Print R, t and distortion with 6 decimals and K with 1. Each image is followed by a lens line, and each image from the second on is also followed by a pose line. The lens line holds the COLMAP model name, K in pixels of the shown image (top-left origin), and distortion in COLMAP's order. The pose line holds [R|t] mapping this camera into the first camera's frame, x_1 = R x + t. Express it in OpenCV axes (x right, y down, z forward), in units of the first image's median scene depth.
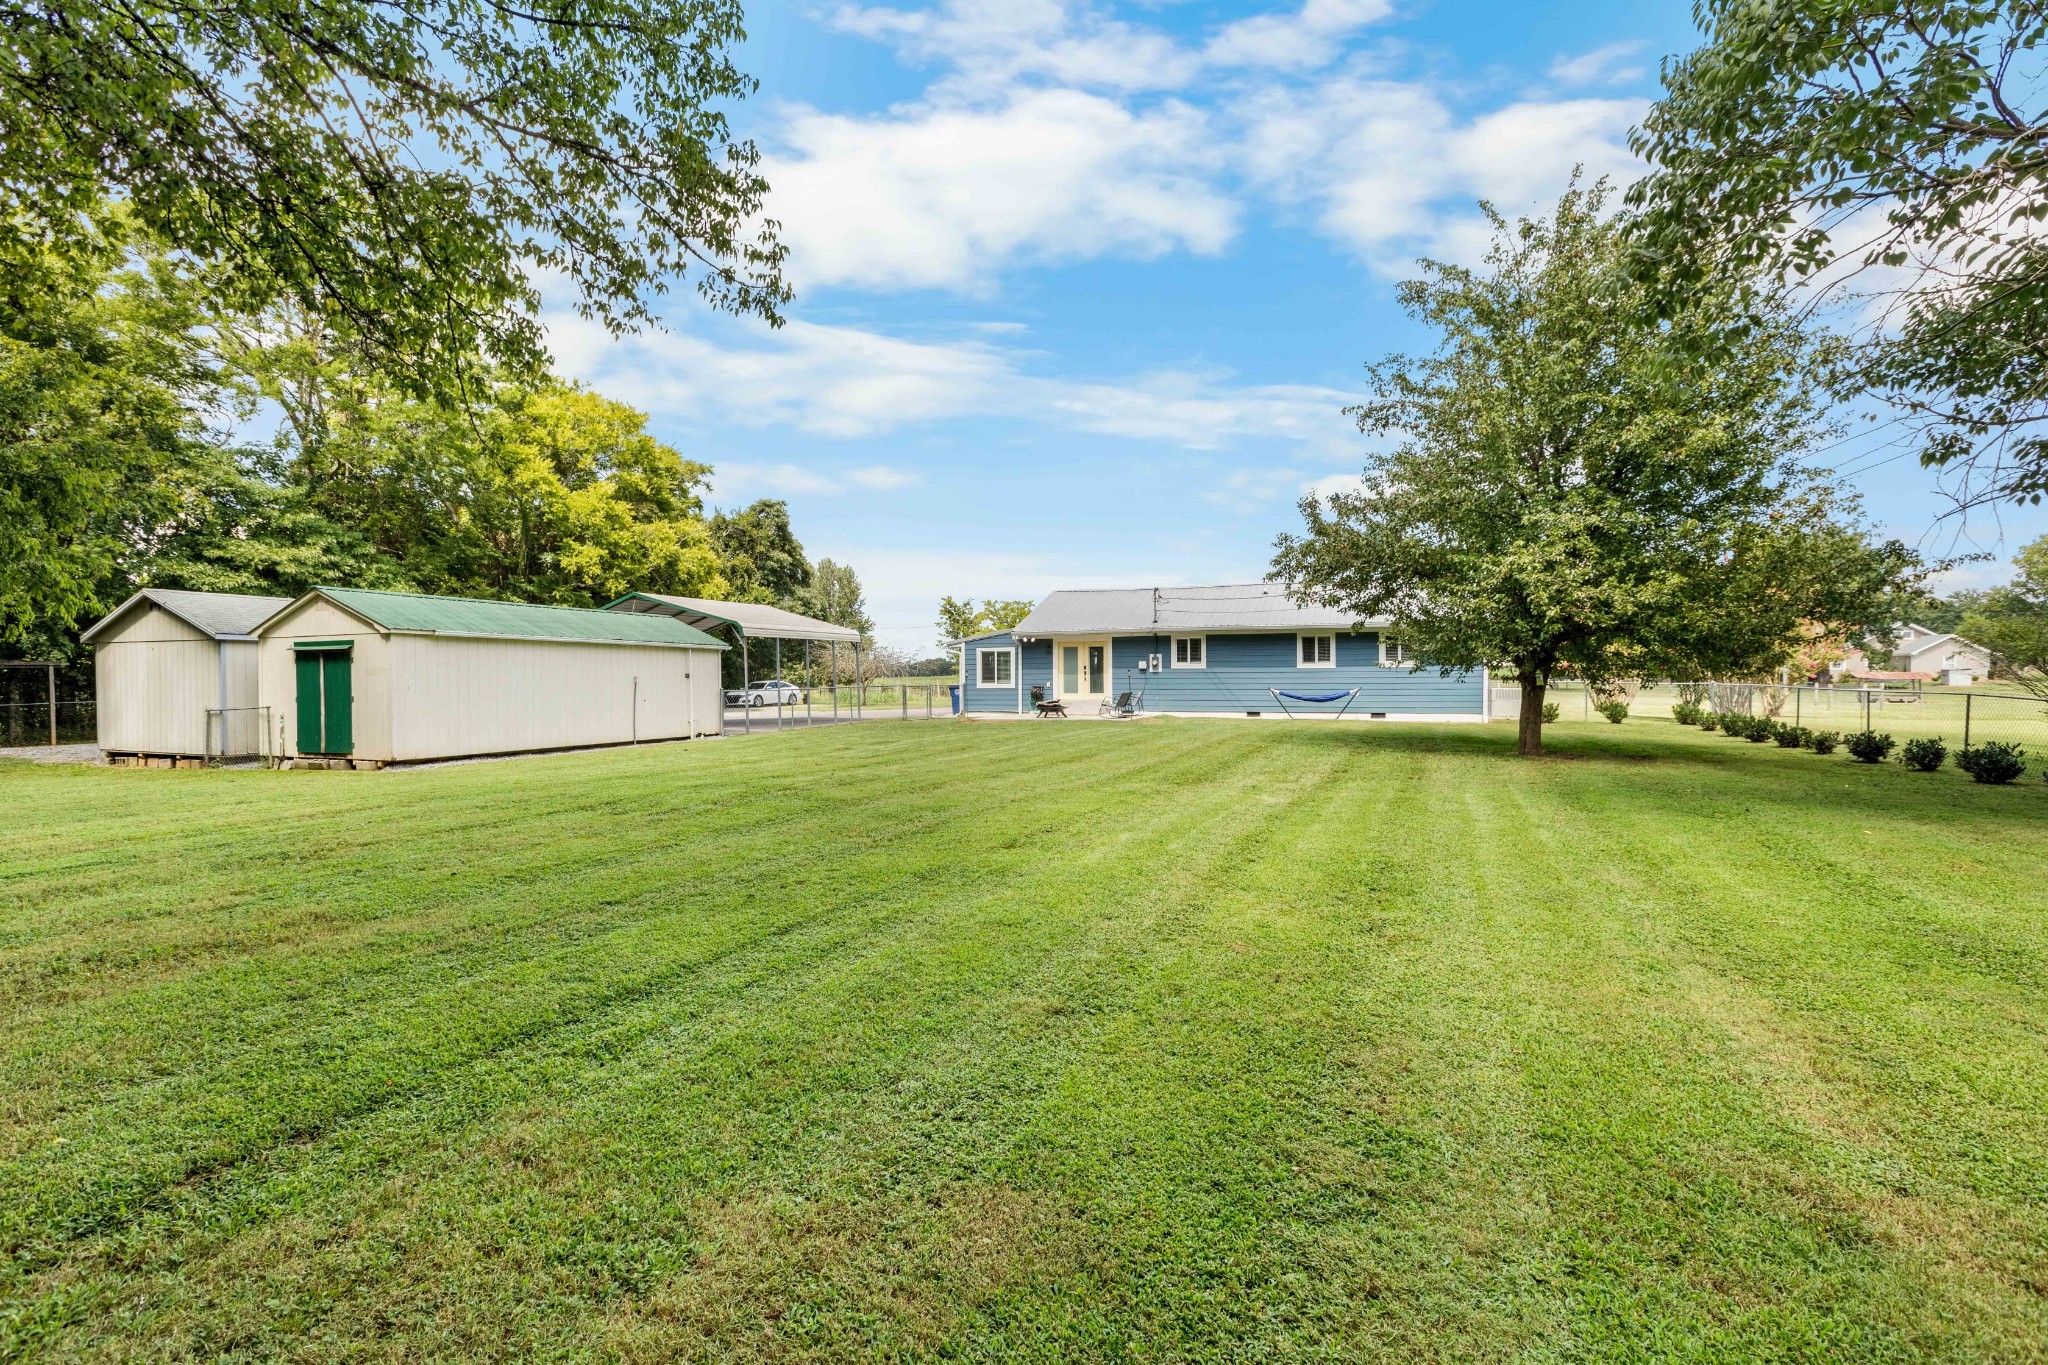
lens RADIAL K [[926.0, 0, 1020.0], [0, 926.0, 689.0], [0, 0, 1]] dist [-0.005028, -0.000194]
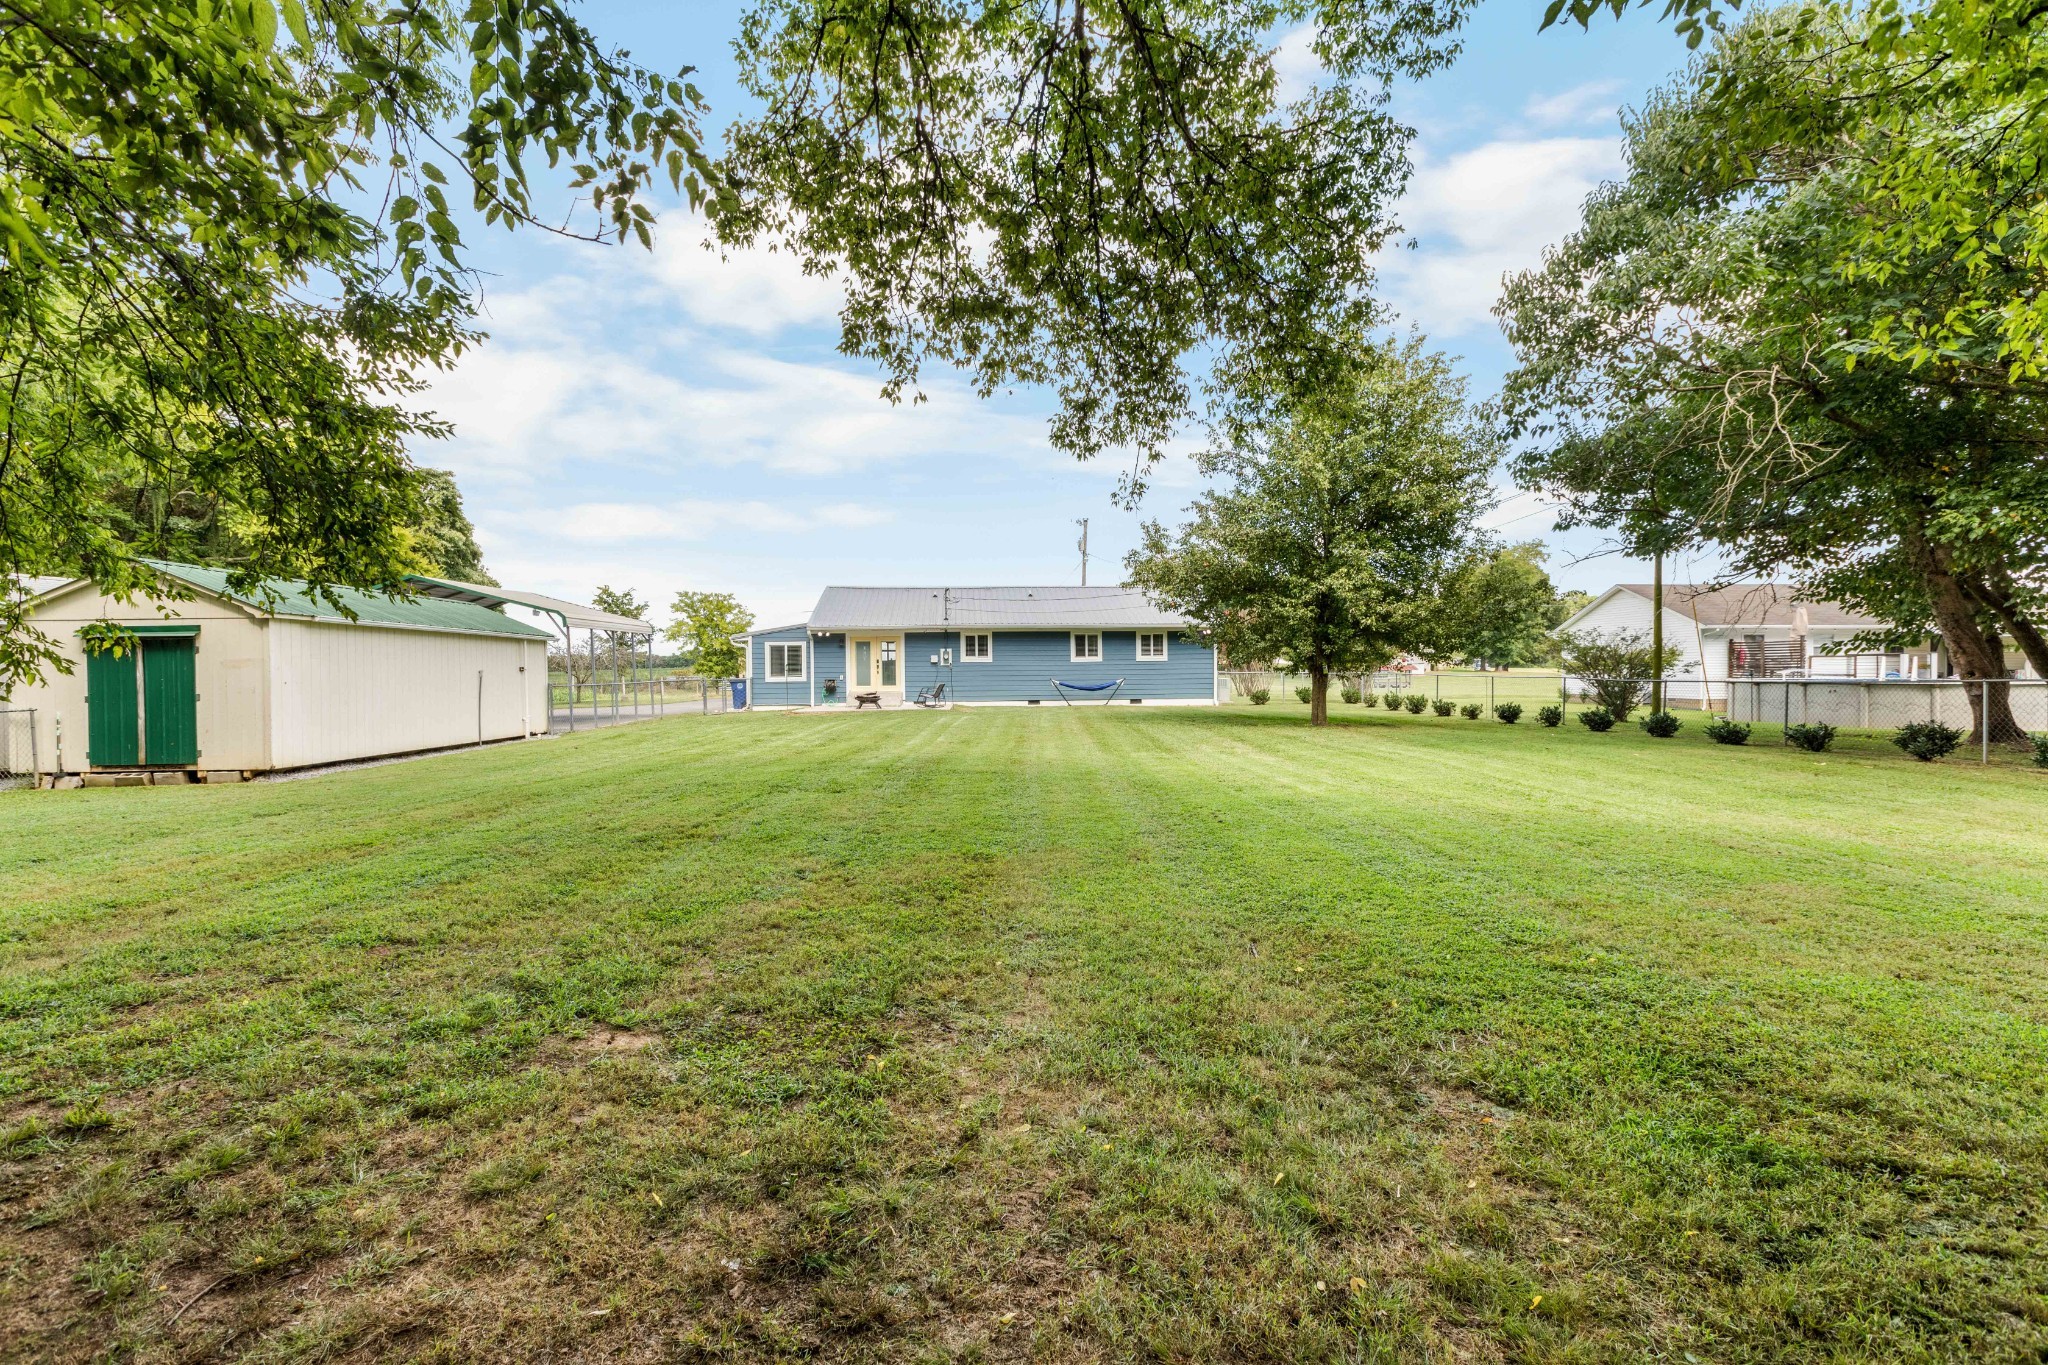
lens RADIAL K [[926.0, 0, 1022.9], [0, 926.0, 675.8], [0, 0, 1]] dist [-0.005028, -0.000194]
pose [[0.913392, -0.006153, 0.407034, -0.229398], [0.009764, 0.999929, -0.006795, 0.002535], [-0.406963, 0.010181, 0.913388, -0.032612]]
